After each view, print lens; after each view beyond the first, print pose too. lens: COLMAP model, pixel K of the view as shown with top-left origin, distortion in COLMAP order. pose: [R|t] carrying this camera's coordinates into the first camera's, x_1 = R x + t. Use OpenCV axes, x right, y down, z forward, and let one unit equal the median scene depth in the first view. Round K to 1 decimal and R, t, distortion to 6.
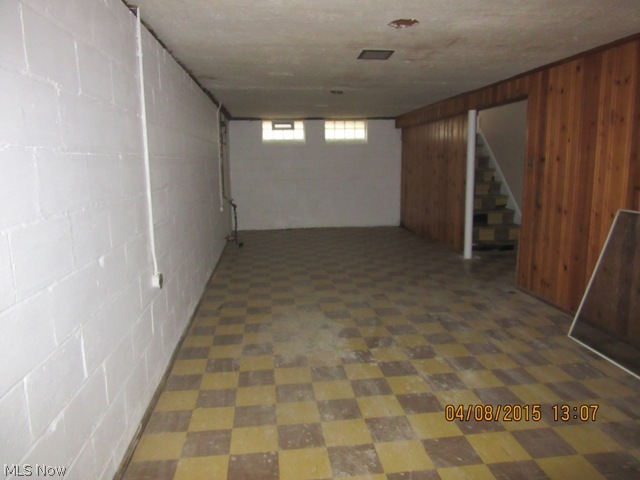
lens RADIAL K [[482.2, 0, 320.9], [0, 482.2, 238.6], [0, 0, 1]] dist [0.031441, 0.008569]
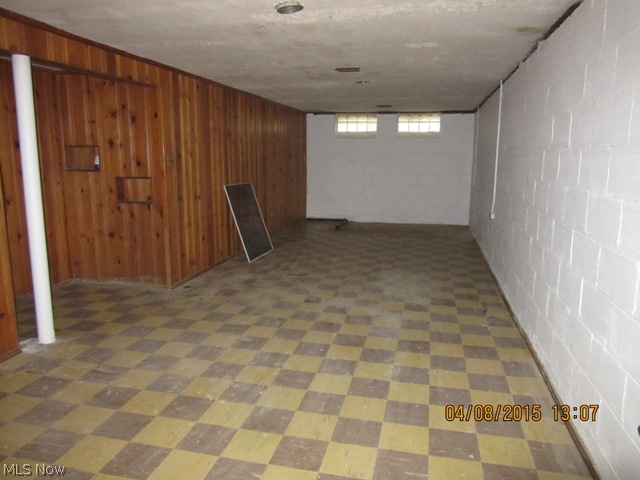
lens RADIAL K [[482.2, 0, 320.3], [0, 482.2, 239.6], [0, 0, 1]] dist [0.031441, 0.008569]
pose [[-0.942364, -0.052999, 0.330365, -0.219112], [0.057739, 0.946803, 0.316592, -0.321434], [-0.329570, 0.317419, -0.889173, 1.991031]]
